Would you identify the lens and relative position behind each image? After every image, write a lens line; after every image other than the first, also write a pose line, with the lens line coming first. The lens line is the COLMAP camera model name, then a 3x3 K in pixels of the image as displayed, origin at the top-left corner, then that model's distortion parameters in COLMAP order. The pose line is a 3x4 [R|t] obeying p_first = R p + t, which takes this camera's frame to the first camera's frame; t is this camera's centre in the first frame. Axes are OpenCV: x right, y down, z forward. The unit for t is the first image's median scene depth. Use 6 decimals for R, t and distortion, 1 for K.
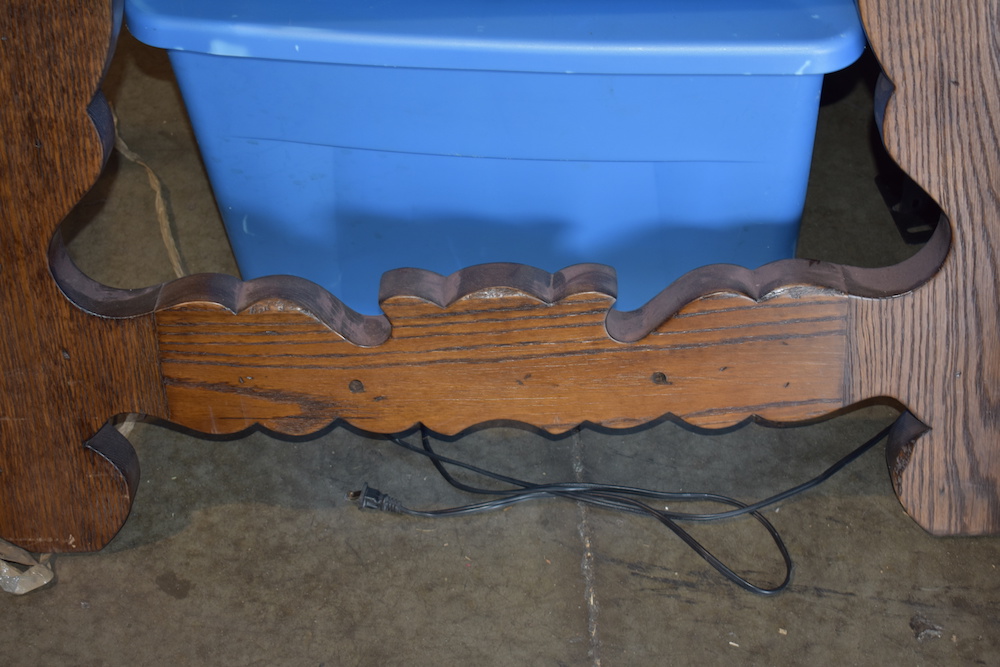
lens RADIAL K [[1864.7, 0, 496.4], [0, 1864.7, 332.5], [0, 0, 1]] dist [0.022022, 0.000000]
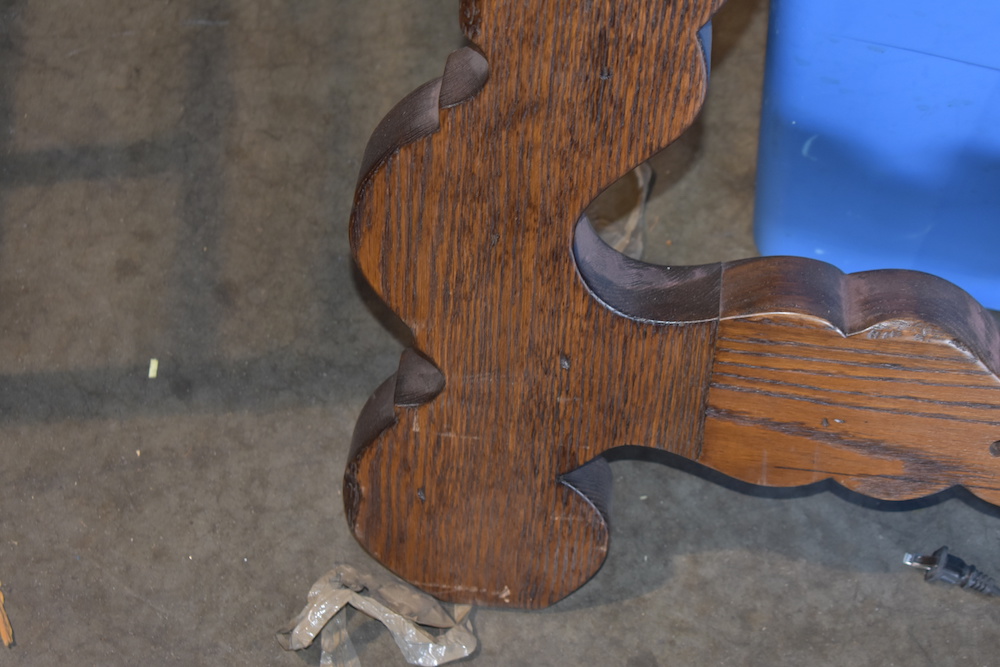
lens RADIAL K [[2271.8, 0, 501.4], [0, 2271.8, 334.7], [0, 0, 1]] dist [0.031308, 0.000000]
pose [[0.995413, 0.094042, -0.017599, -0.236032], [-0.089110, 0.978254, 0.187291, -0.141334], [0.034830, -0.184863, 0.982147, 0.222638]]
